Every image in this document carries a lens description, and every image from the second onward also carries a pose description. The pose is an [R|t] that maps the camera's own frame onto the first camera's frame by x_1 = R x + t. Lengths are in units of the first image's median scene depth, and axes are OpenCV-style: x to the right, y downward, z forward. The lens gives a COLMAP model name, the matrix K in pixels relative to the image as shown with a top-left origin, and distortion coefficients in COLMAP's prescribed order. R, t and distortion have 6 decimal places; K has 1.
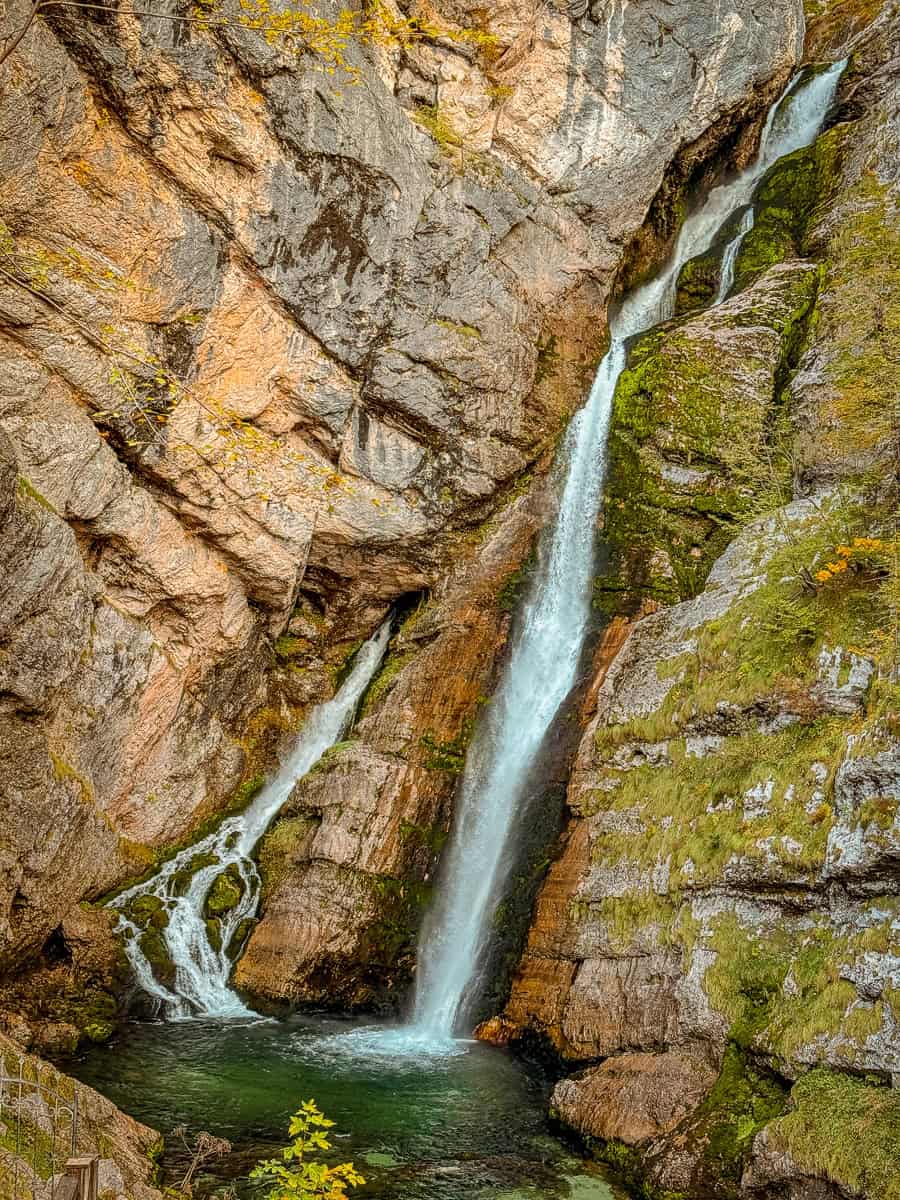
lens RADIAL K [[1748.5, 0, 450.3], [0, 1748.5, 605.8], [0, 0, 1]] dist [0.155078, -0.121356]
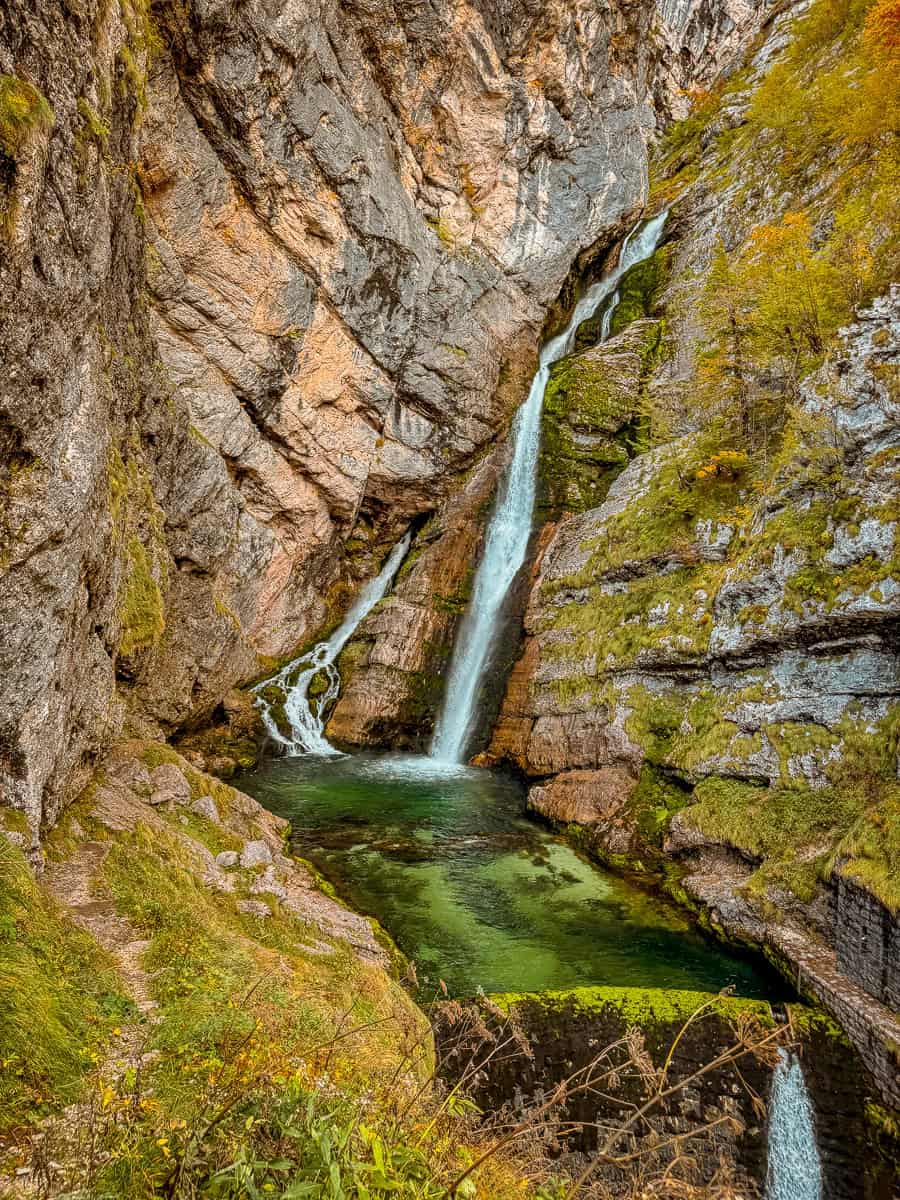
lens RADIAL K [[871.9, 0, 454.8], [0, 871.9, 607.1], [0, 0, 1]] dist [0.182248, -0.386774]
pose [[0.999040, -0.003293, 0.043678, -0.033869], [0.000917, 0.998523, 0.054319, 0.043272], [-0.043792, -0.054227, 0.997568, 0.149727]]
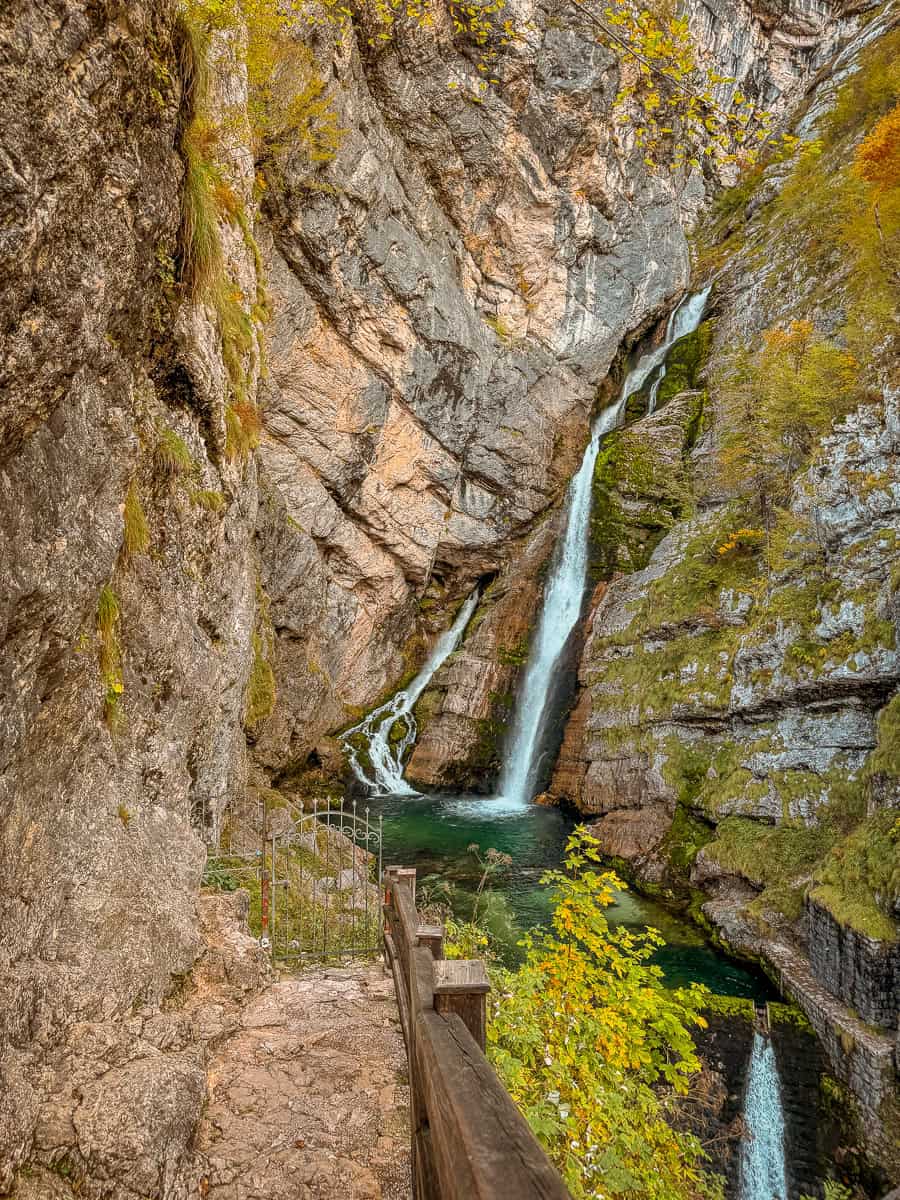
lens RADIAL K [[871.9, 0, 454.8], [0, 871.9, 607.1], [0, 0, 1]] dist [0.182248, -0.386774]
pose [[0.998481, -0.026882, -0.048093, -0.017192], [0.027710, 0.999477, 0.016643, 0.013993], [0.047620, -0.017950, 0.998704, 0.048572]]
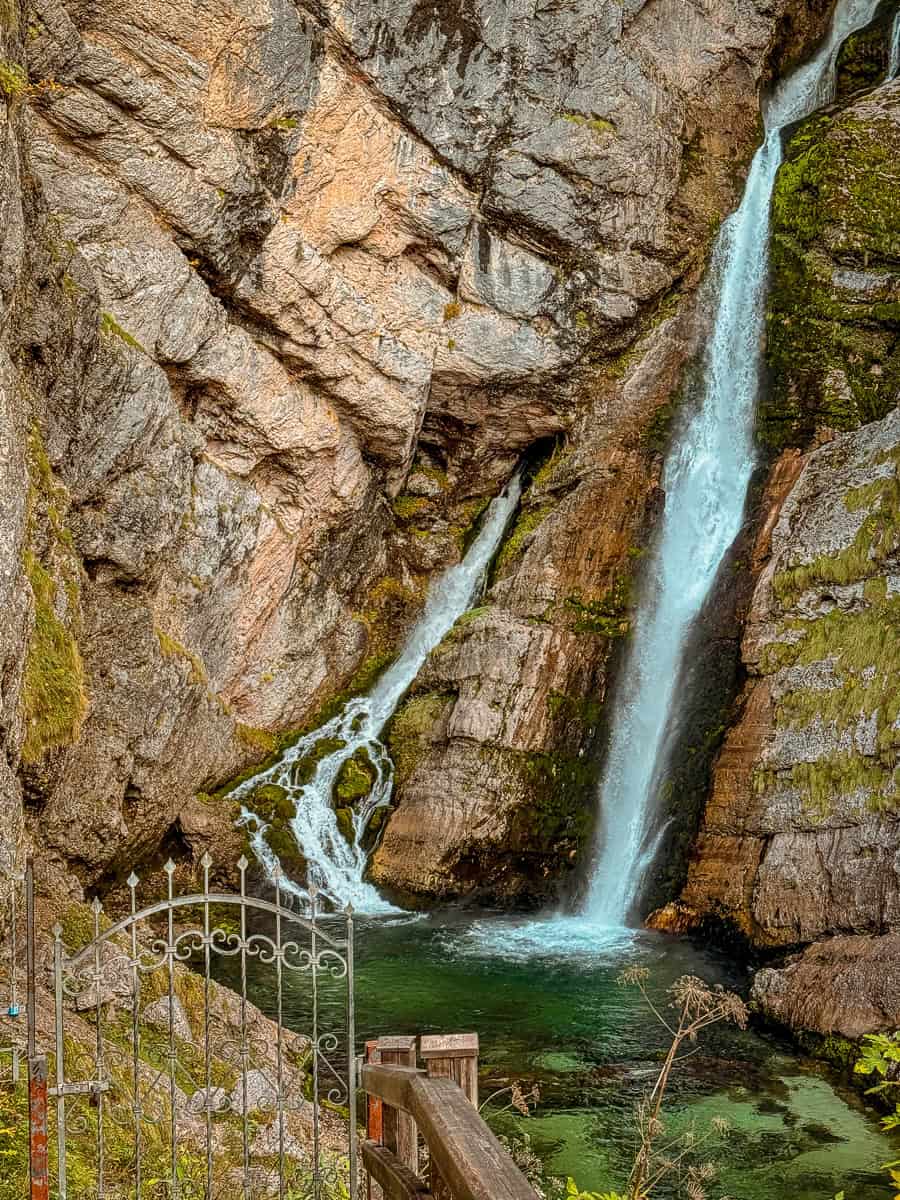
lens RADIAL K [[1840.4, 0, 452.1], [0, 1840.4, 621.0], [0, 0, 1]] dist [0.152814, -0.168615]
pose [[0.997455, -0.042678, -0.057107, -0.021916], [0.046482, 0.996668, 0.067018, 0.022396], [0.054057, -0.069502, 0.996116, 0.072279]]
